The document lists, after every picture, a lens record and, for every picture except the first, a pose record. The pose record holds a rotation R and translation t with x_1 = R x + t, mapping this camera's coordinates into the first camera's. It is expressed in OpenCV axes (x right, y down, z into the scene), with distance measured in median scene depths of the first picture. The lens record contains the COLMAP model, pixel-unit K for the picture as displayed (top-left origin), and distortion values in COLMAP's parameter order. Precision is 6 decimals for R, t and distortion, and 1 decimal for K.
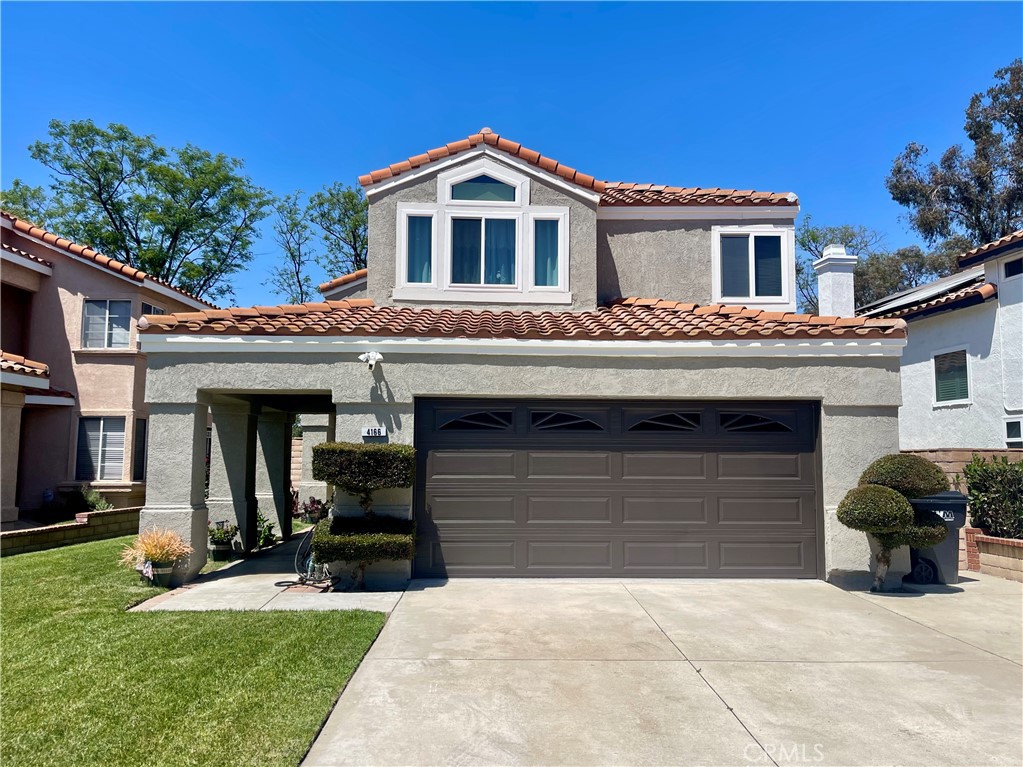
lens RADIAL K [[750.3, 0, 511.5], [0, 750.3, 383.5], [0, 0, 1]] dist [0.030097, -0.004988]
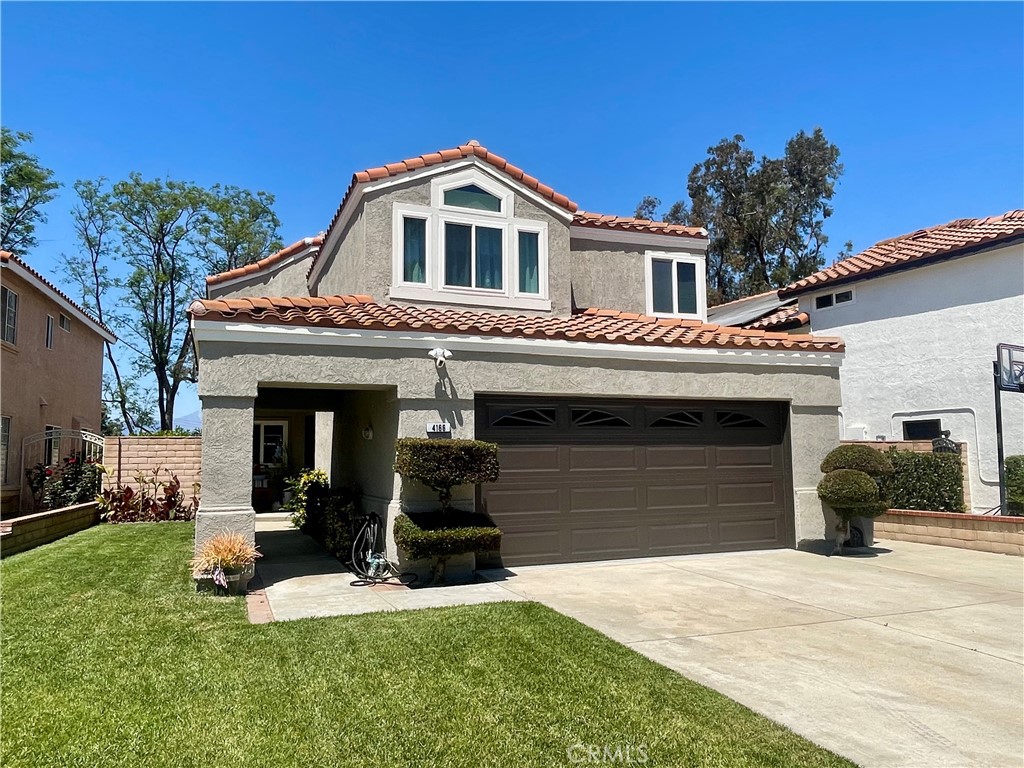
lens RADIAL K [[690.5, 0, 512.0], [0, 690.5, 384.0], [0, 0, 1]] dist [-0.006110, -0.002879]
pose [[0.948802, 0.018928, 0.315304, -0.289582], [-0.017841, 0.999821, -0.006333, 0.007356], [-0.315367, 0.000383, 0.948970, 0.066350]]
